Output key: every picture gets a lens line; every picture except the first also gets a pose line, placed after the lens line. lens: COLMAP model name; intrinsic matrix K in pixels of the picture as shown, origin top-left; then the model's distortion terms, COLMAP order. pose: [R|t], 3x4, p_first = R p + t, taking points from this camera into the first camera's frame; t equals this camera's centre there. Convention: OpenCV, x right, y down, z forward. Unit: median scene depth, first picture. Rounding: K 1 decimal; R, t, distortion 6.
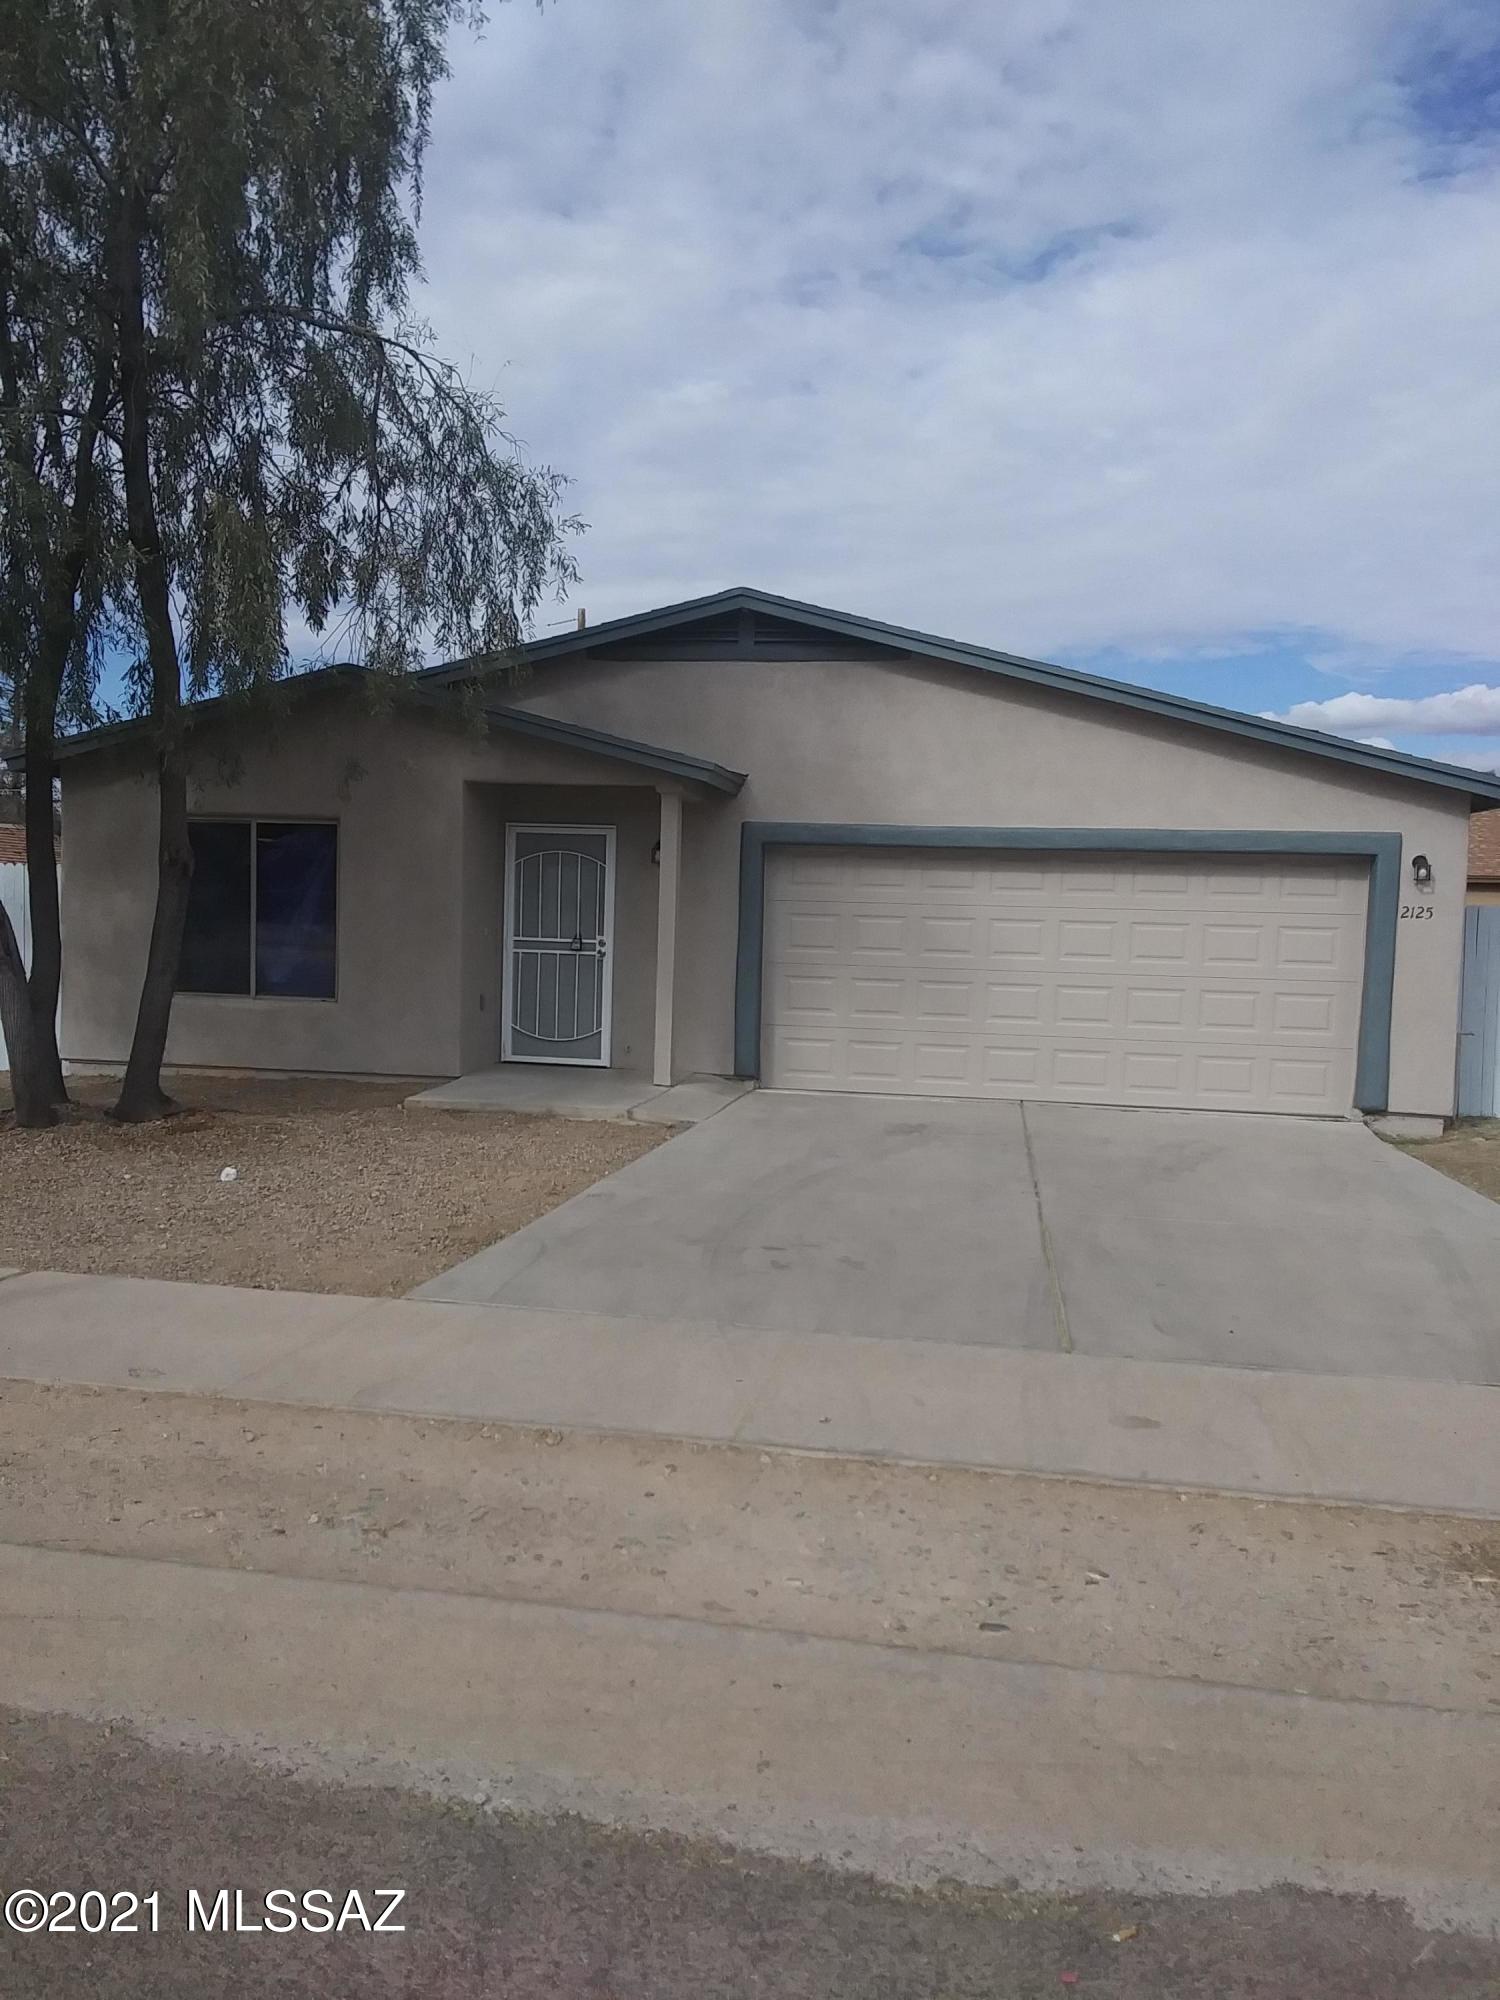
lens RADIAL K [[1544.1, 0, 748.7], [0, 1544.1, 996.1], [0, 0, 1]] dist [0.035537, -0.077107]
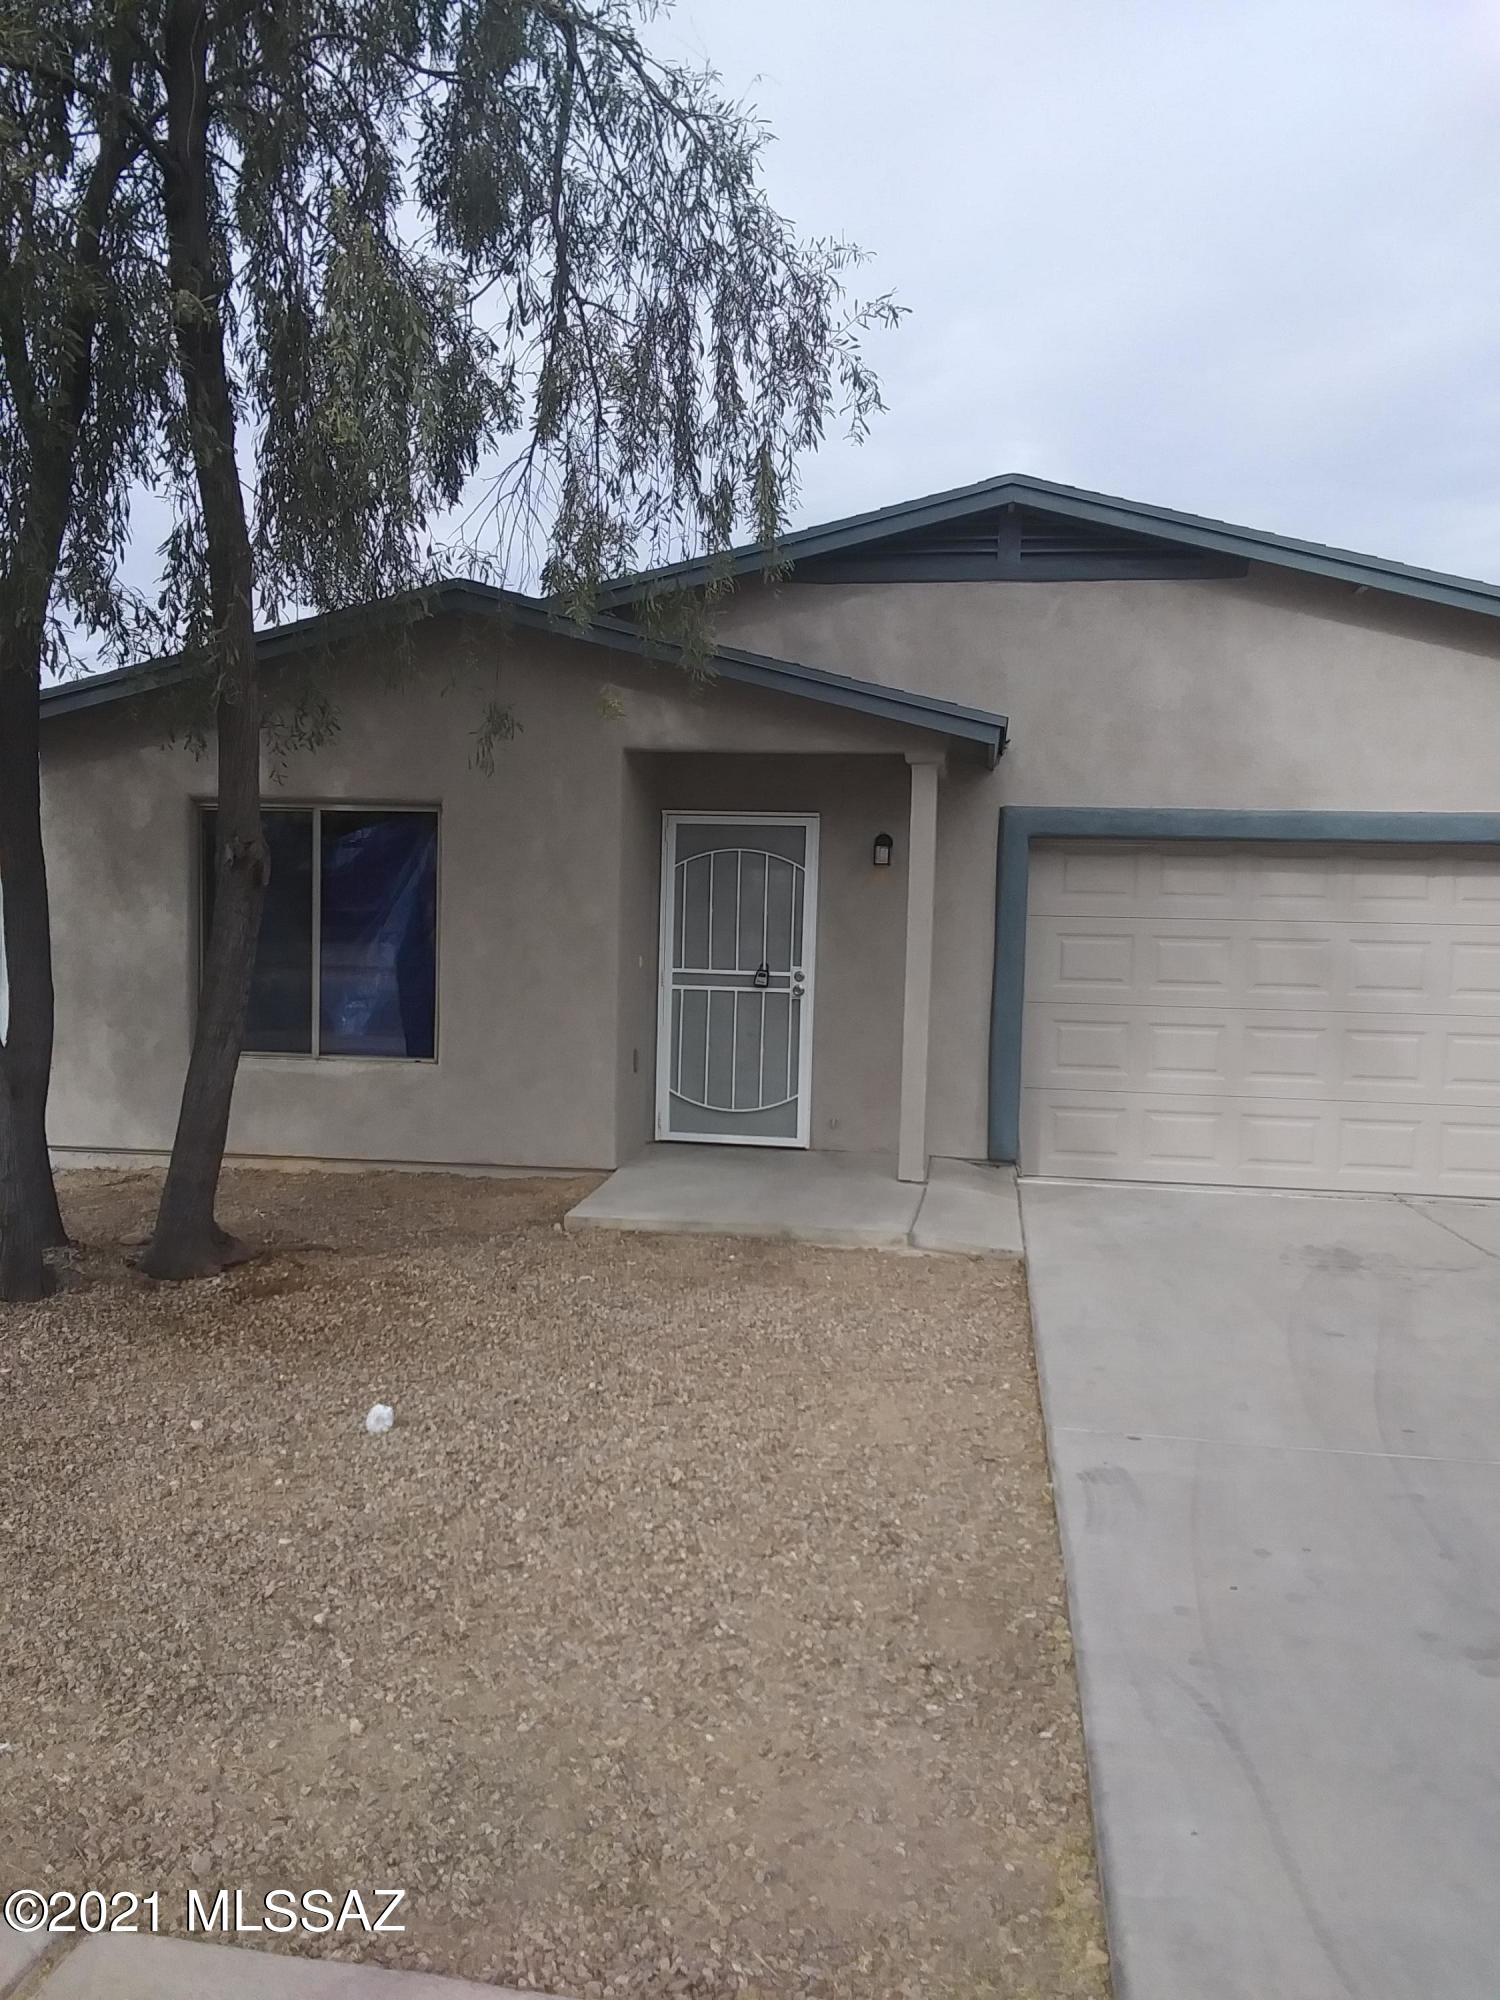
lens RADIAL K [[1544.1, 0, 751.2], [0, 1544.1, 1006.0], [0, 0, 1]] dist [0.035537, -0.077107]
pose [[0.999602, -0.008156, 0.027016, -0.149506], [0.008233, 0.999962, -0.002721, -0.020542], [-0.026993, 0.002942, 0.999631, 0.305391]]
